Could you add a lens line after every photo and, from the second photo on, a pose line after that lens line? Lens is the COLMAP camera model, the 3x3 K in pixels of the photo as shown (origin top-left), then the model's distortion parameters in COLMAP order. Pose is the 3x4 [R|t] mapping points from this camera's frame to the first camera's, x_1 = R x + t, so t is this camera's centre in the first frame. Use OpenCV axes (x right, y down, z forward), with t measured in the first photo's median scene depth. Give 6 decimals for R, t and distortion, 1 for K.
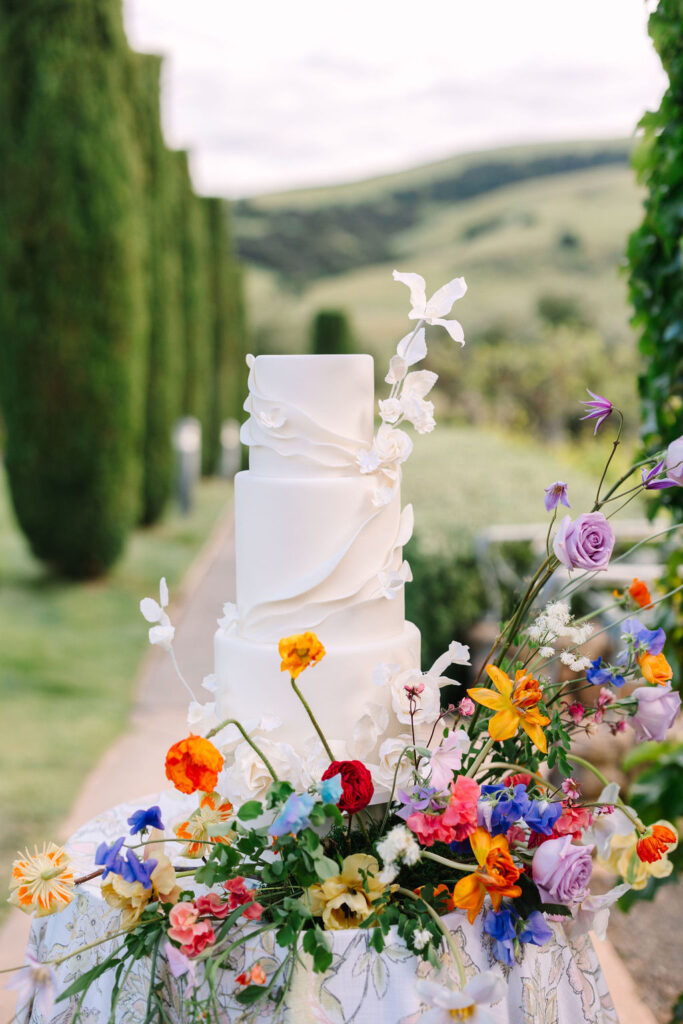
lens RADIAL K [[1564.6, 0, 341.3], [0, 1564.6, 512.5], [0, 0, 1]] dist [-0.010353, -0.009839]
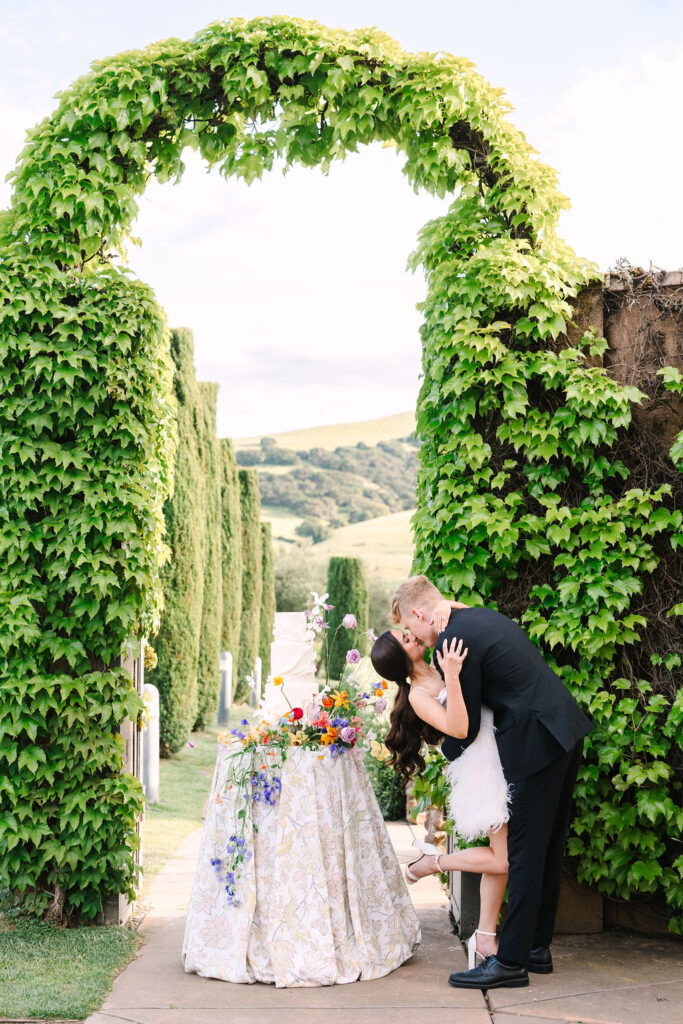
lens RADIAL K [[1564.6, 0, 341.3], [0, 1564.6, 512.5], [0, 0, 1]] dist [-0.010353, -0.009839]
pose [[0.999889, -0.002447, -0.014672, 0.036546], [0.000194, 0.988442, -0.151599, 0.054222], [0.014873, 0.151579, 0.988333, -0.643848]]
